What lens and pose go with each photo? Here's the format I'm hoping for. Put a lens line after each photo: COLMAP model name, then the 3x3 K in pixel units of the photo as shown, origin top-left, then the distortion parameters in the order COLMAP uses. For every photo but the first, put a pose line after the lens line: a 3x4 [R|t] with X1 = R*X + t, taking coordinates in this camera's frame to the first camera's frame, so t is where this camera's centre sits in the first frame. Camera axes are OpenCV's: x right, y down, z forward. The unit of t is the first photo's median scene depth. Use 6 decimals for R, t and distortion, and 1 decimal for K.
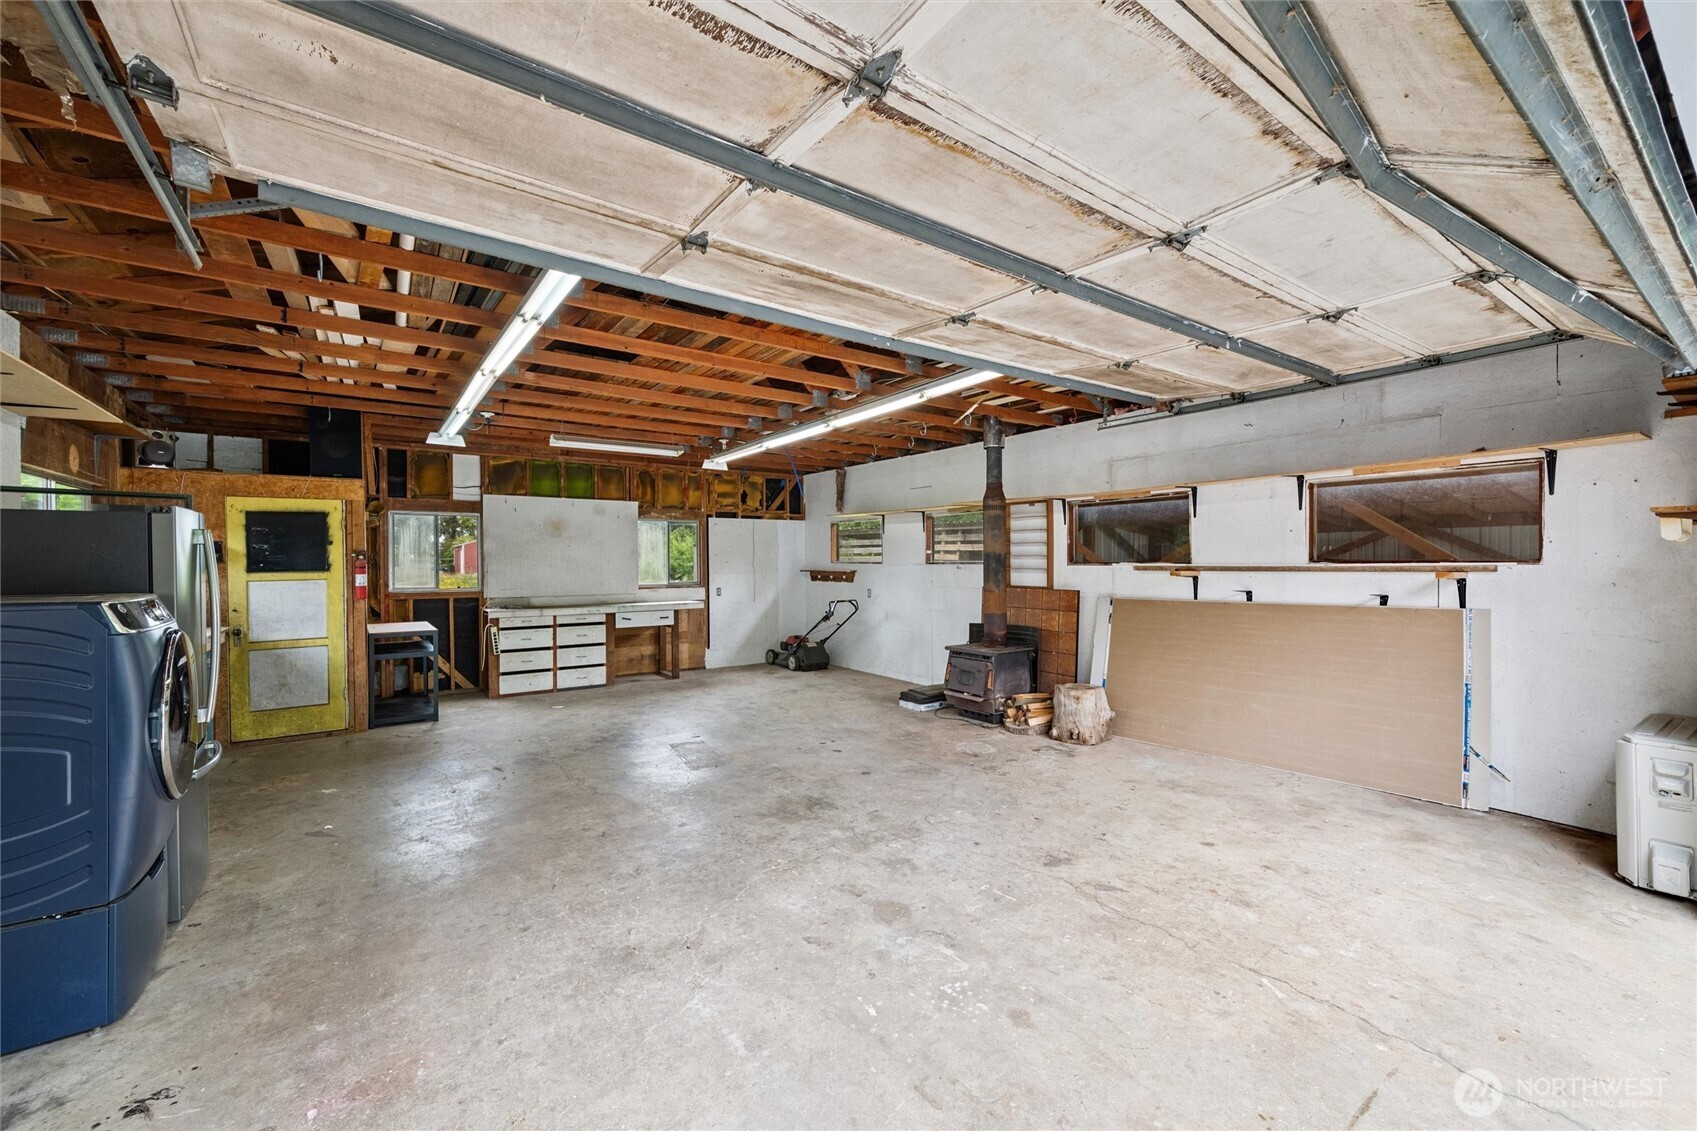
lens RADIAL K [[686.5, 0, 851.0], [0, 686.5, 566.3], [0, 0, 1]] dist [0.000453, 0.000586]
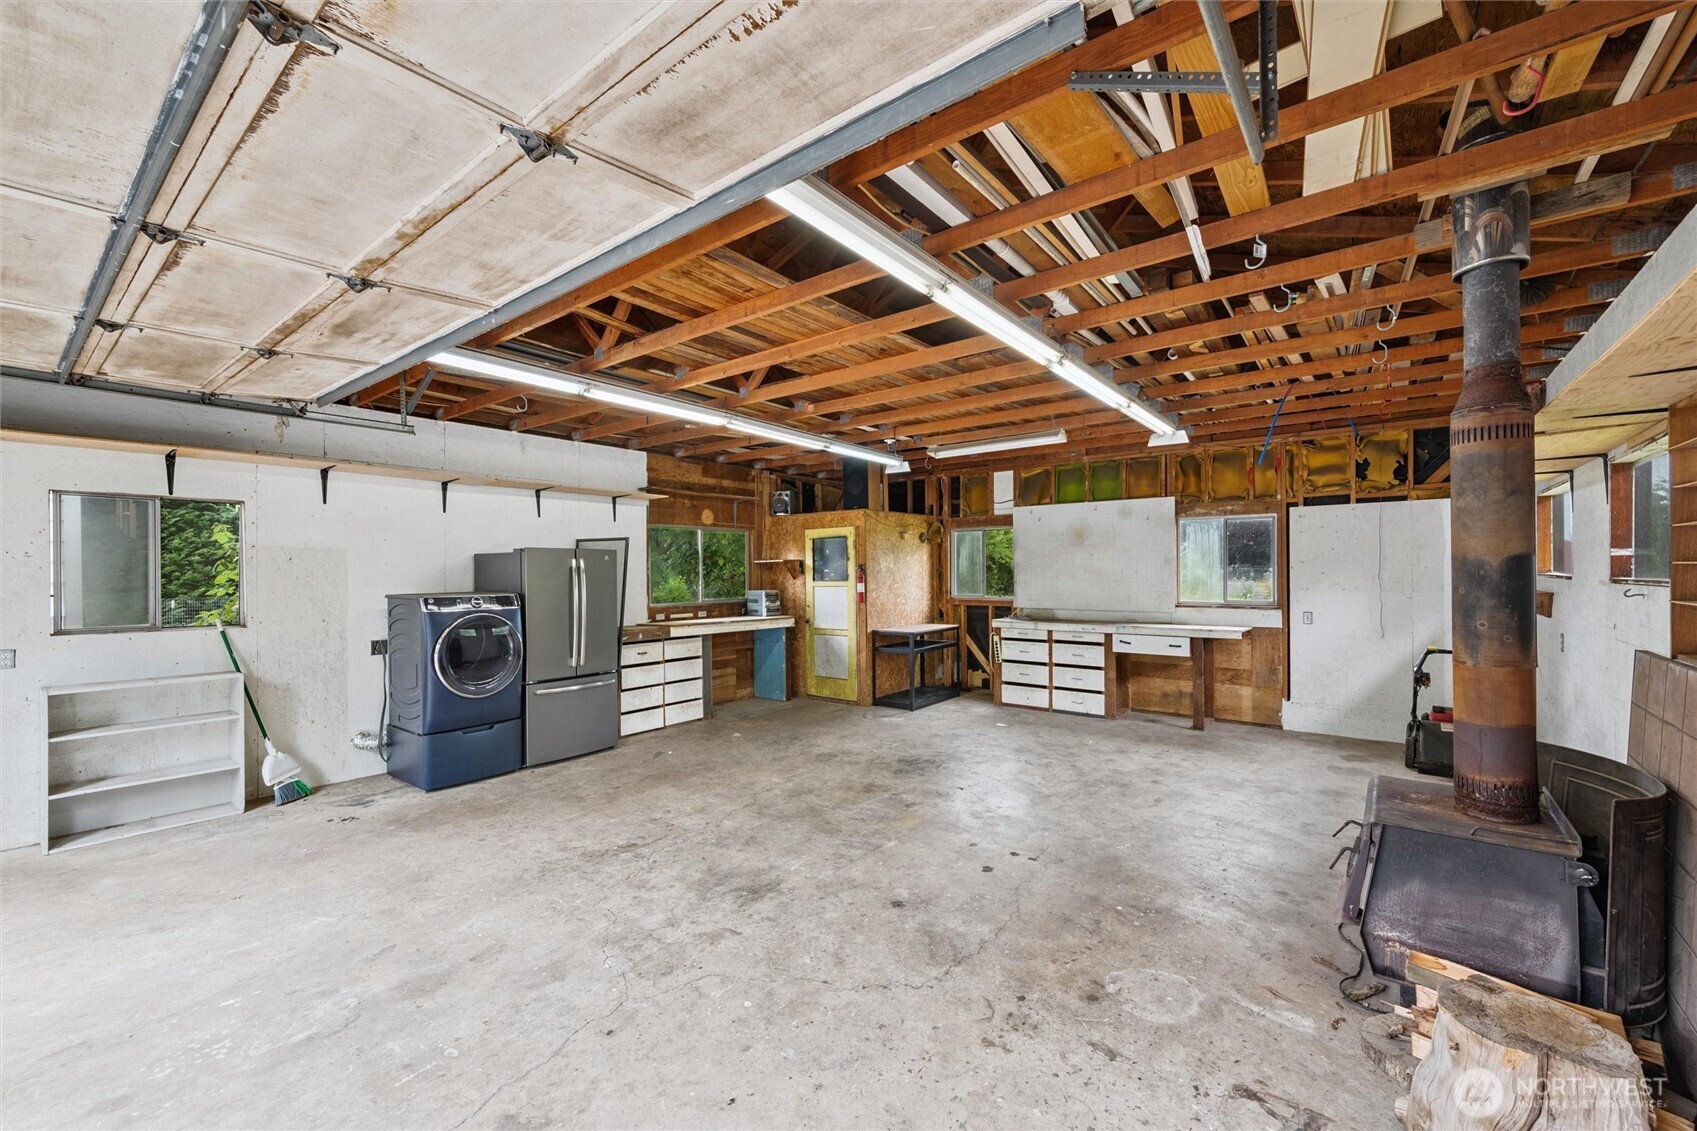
lens RADIAL K [[686.5, 0, 849.6], [0, 686.5, 570.8], [0, 0, 1]] dist [0.000453, 0.000586]
pose [[0.281158, 0.001775, -0.959660, 0.545185], [-0.002359, 0.999997, 0.001159, -0.013491], [0.959659, 0.001938, 0.281161, 0.663771]]
